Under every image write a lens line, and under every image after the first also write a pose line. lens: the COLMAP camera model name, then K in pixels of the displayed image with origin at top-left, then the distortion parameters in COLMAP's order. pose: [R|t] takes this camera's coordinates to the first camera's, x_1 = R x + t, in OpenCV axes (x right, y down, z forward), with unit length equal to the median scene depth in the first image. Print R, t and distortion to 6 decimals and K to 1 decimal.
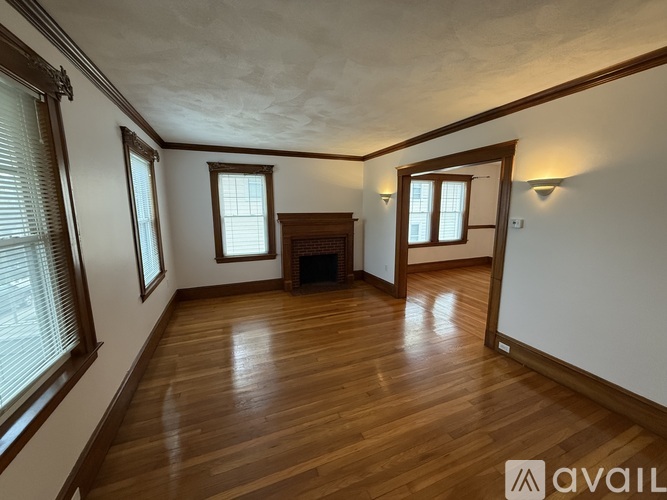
lens RADIAL K [[267.1, 0, 333.0], [0, 267.1, 249.6], [0, 0, 1]] dist [0.001080, -0.000063]
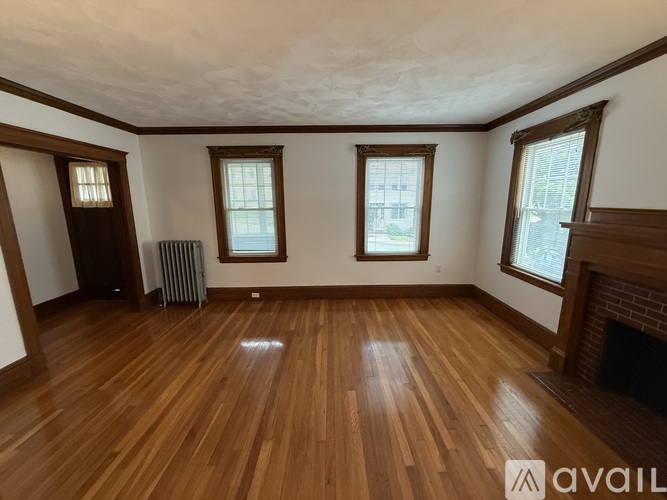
lens RADIAL K [[267.1, 0, 332.0], [0, 267.1, 249.5], [0, 0, 1]] dist [0.001080, -0.000063]
pose [[-0.368069, 0.180702, -0.912070, 0.472182], [-0.140329, 0.958901, 0.246611, -0.141961], [0.919148, 0.218760, -0.327583, 0.907909]]
